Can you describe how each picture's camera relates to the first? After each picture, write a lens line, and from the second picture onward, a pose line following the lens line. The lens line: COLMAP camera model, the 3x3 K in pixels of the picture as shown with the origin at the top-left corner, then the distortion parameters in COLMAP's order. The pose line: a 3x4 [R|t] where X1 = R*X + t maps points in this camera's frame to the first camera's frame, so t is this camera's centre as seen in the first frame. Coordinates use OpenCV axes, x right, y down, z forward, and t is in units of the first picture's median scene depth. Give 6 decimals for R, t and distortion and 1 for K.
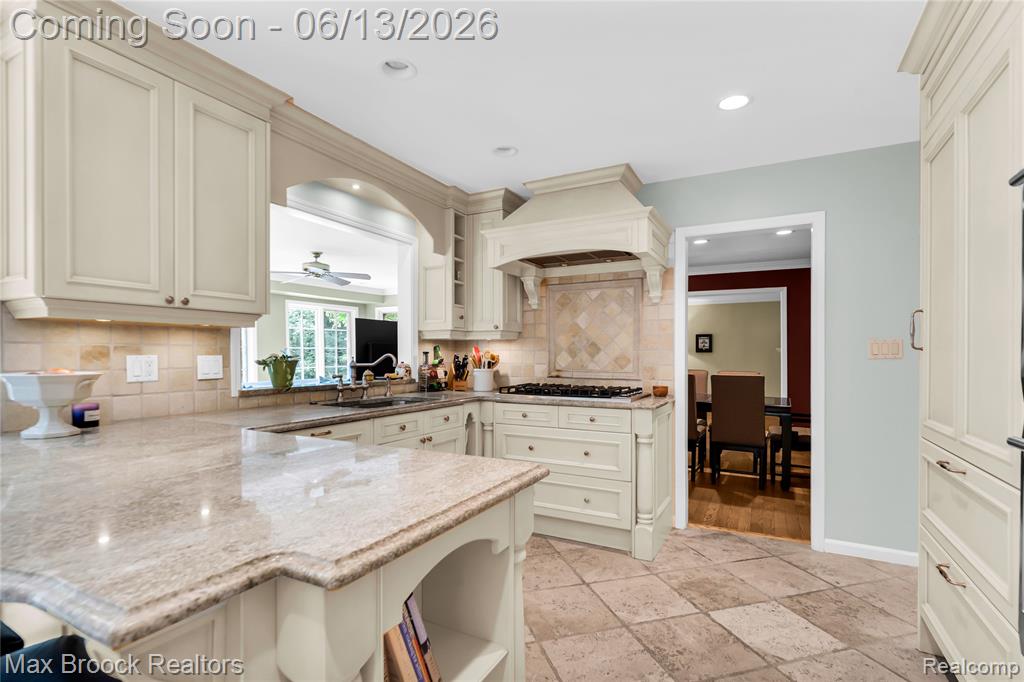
lens RADIAL K [[481.7, 0, 512.9], [0, 481.7, 358.6], [0, 0, 1]] dist [-0.001333, -0.000703]
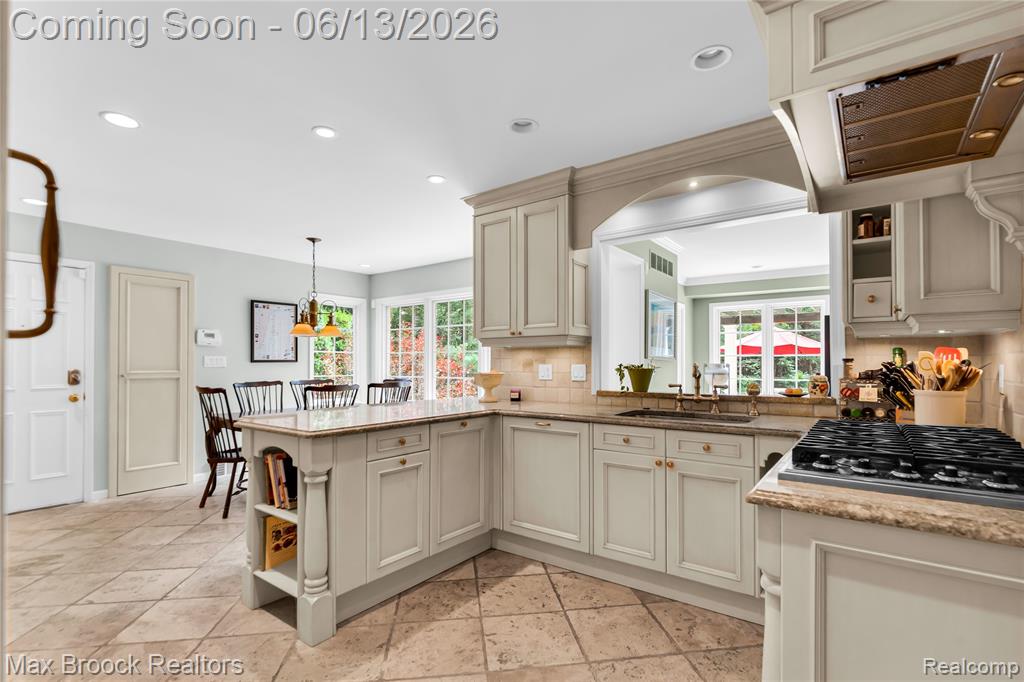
lens RADIAL K [[481.7, 0, 512.9], [0, 481.7, 358.6], [0, 0, 1]] dist [-0.001333, -0.000703]
pose [[-0.150450, -0.011382, -0.988552, 0.569460], [-0.005118, 0.999929, -0.010734, -0.005205], [0.988604, 0.003444, -0.150497, 0.695358]]
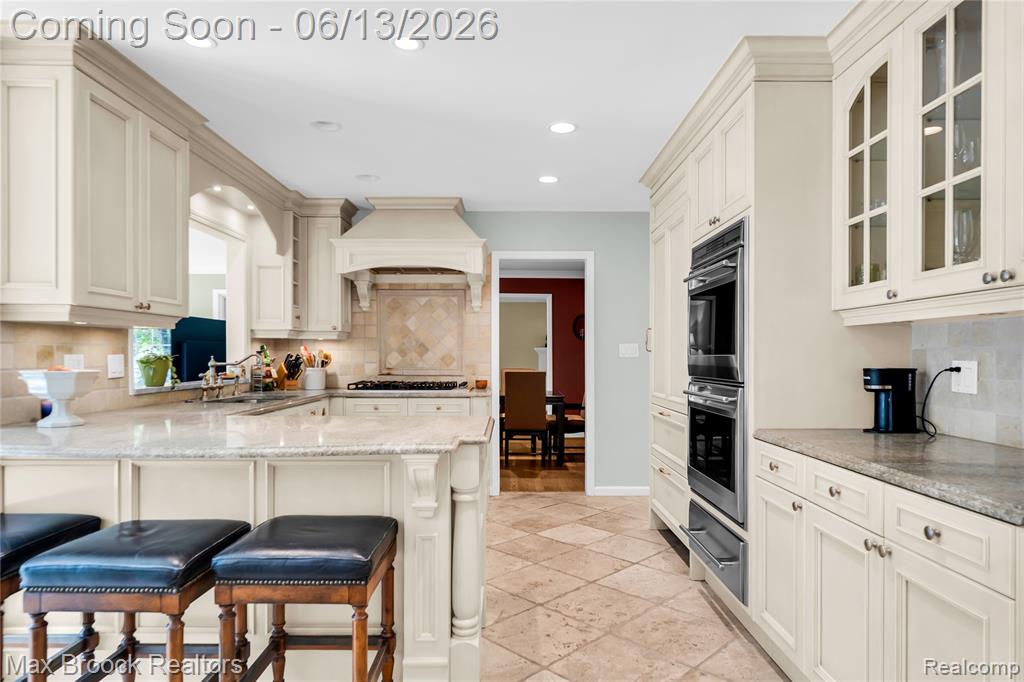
lens RADIAL K [[609.4, 0, 512.3], [0, 609.4, 356.5], [0, 0, 1]] dist [-0.001095, -0.000355]
pose [[0.878902, -0.000751, 0.477001, -0.343660], [0.002462, 0.999993, -0.002962, 0.002182], [-0.476995, 0.003778, 0.878898, -0.373222]]
